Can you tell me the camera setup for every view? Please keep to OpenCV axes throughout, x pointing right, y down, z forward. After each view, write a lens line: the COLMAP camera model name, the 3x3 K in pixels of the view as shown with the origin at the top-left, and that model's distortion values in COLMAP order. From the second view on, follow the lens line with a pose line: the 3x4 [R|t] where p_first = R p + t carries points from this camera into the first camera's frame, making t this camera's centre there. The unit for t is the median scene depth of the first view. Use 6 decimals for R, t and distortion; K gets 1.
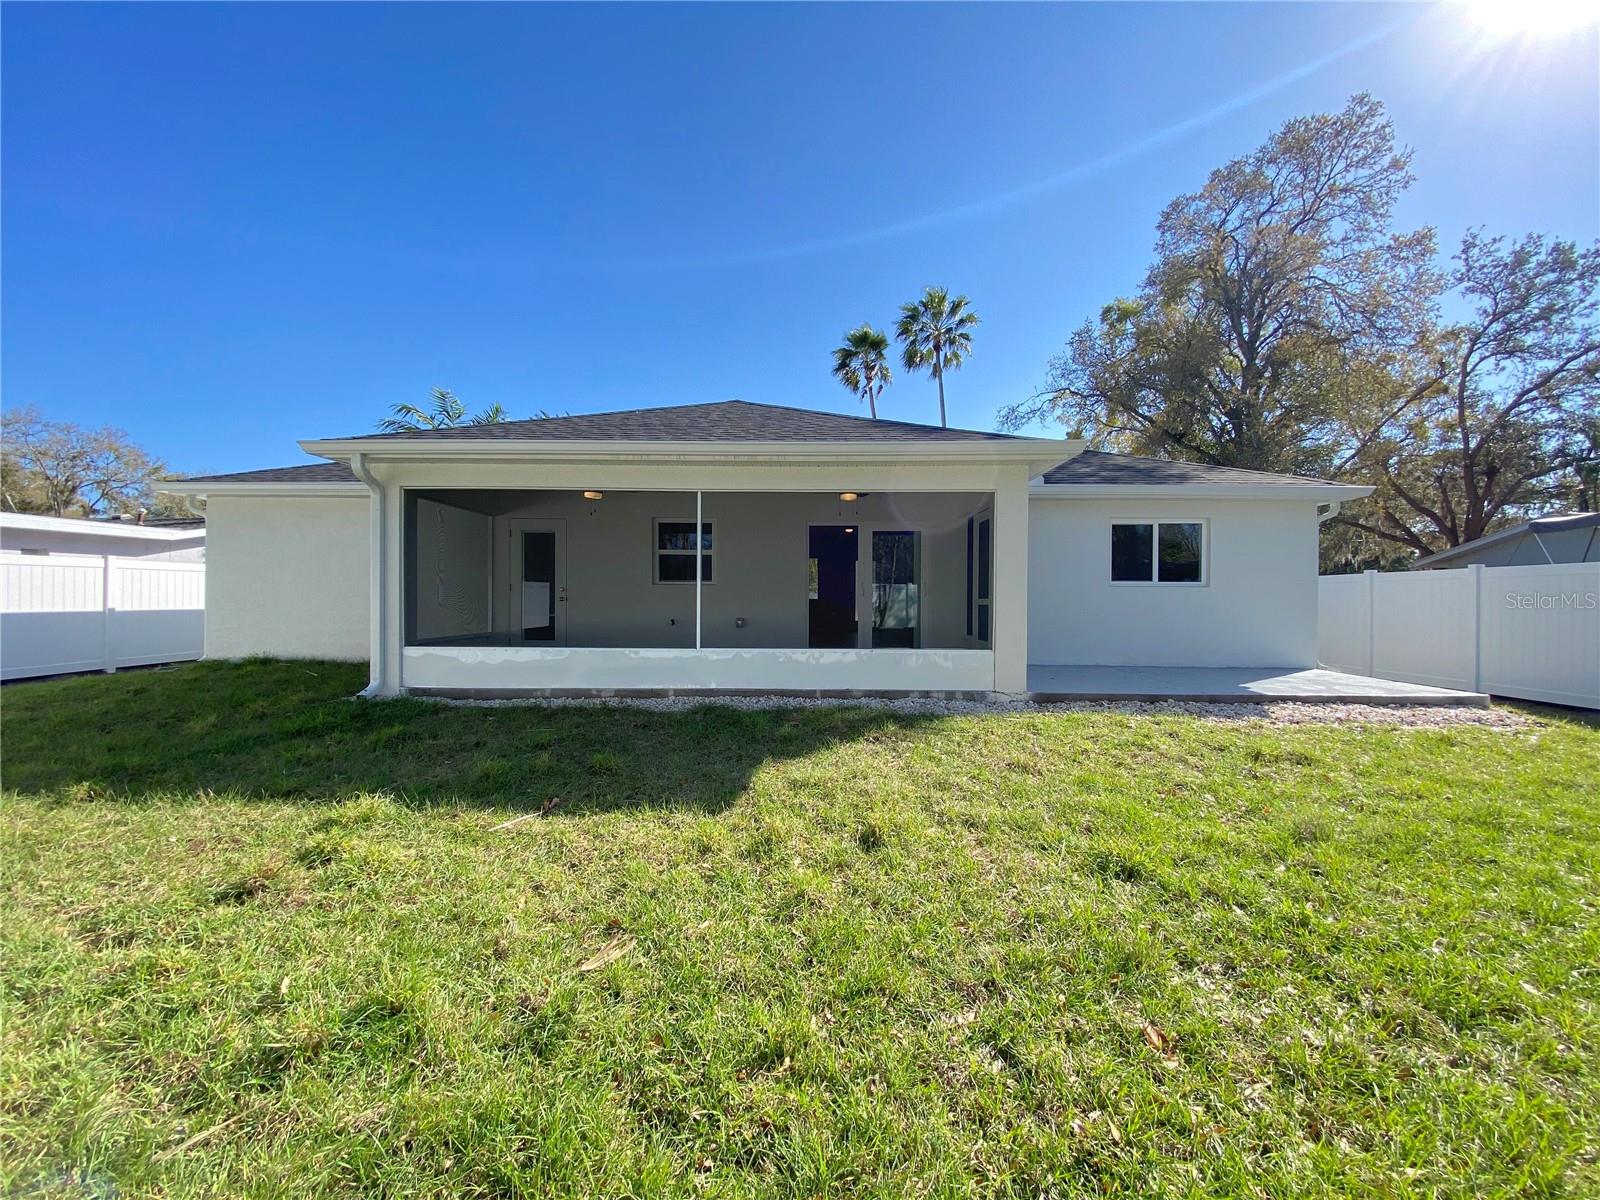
lens RADIAL K [[643.7, 0, 800.0], [0, 643.7, 600.0], [0, 0, 1]] dist [-0.044648, -0.000186]
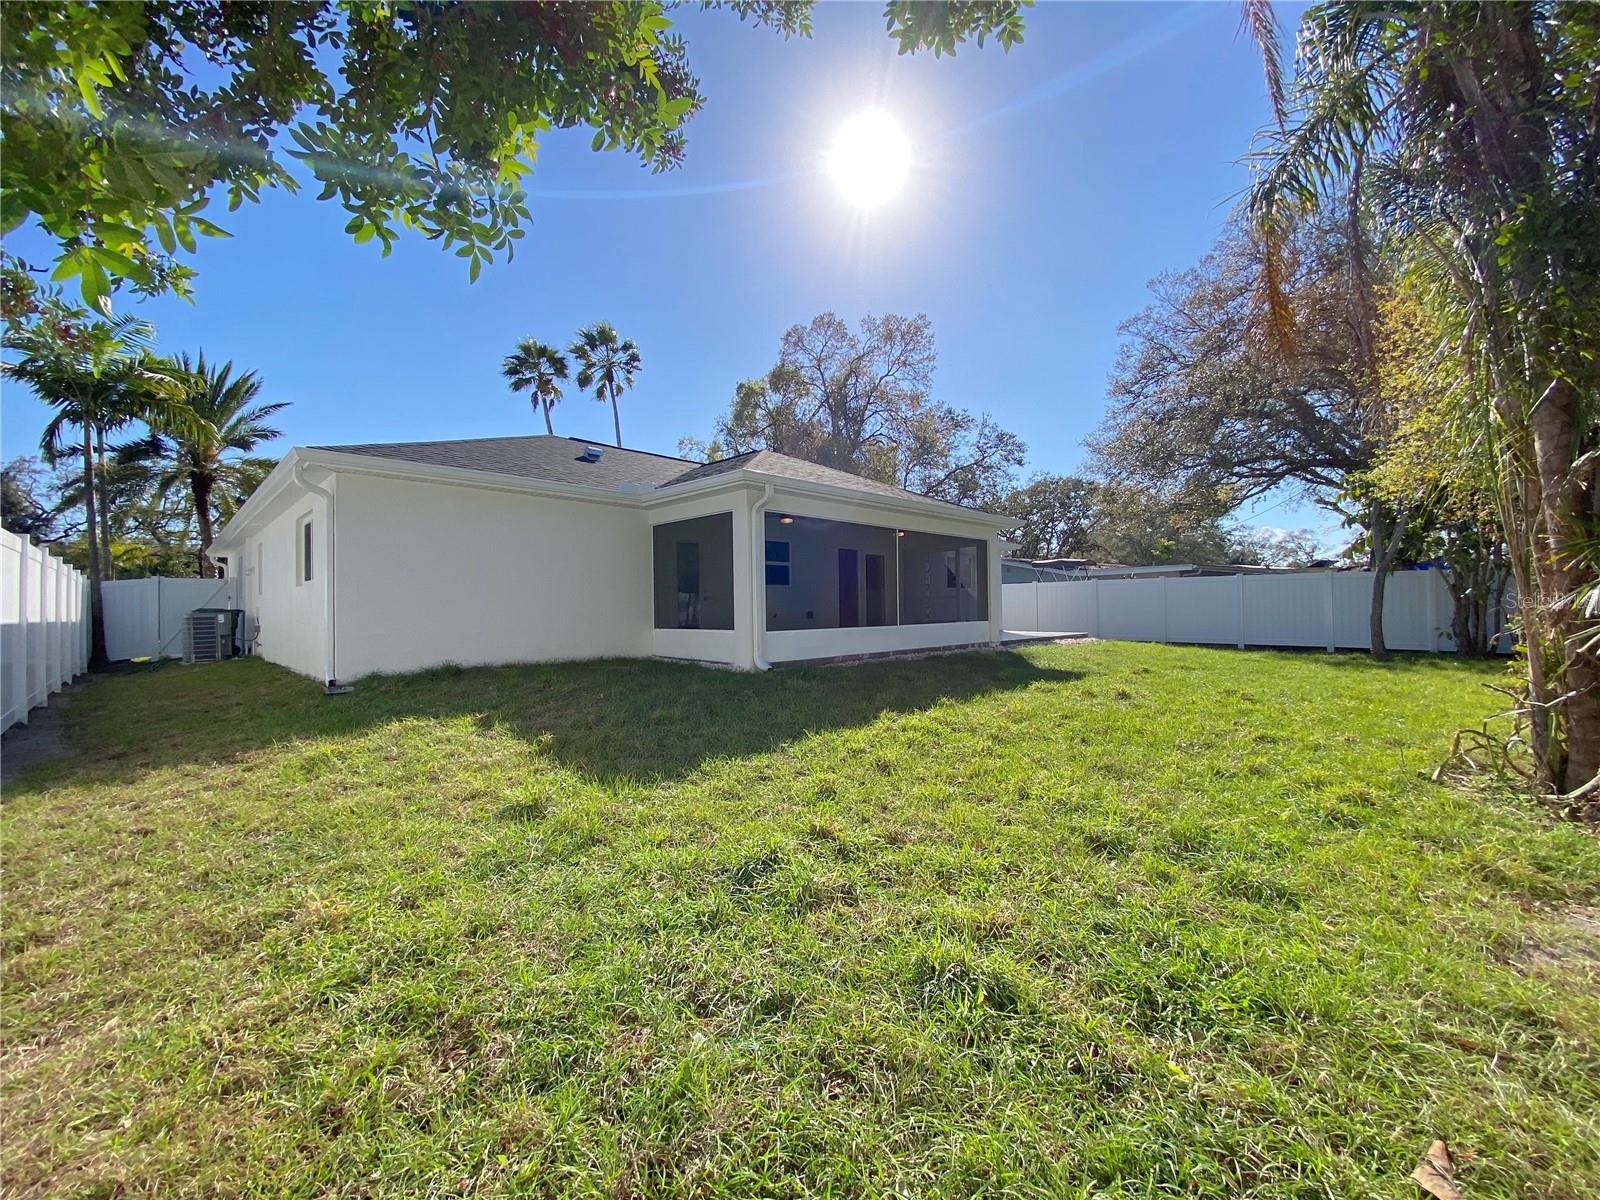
lens RADIAL K [[643.7, 0, 800.0], [0, 643.7, 600.0], [0, 0, 1]] dist [-0.044648, -0.000186]
pose [[0.657300, -0.006016, 0.753605, -1.326379], [0.019735, 0.999763, -0.009232, 0.017137], [-0.753371, 0.020941, 0.657262, 0.098996]]
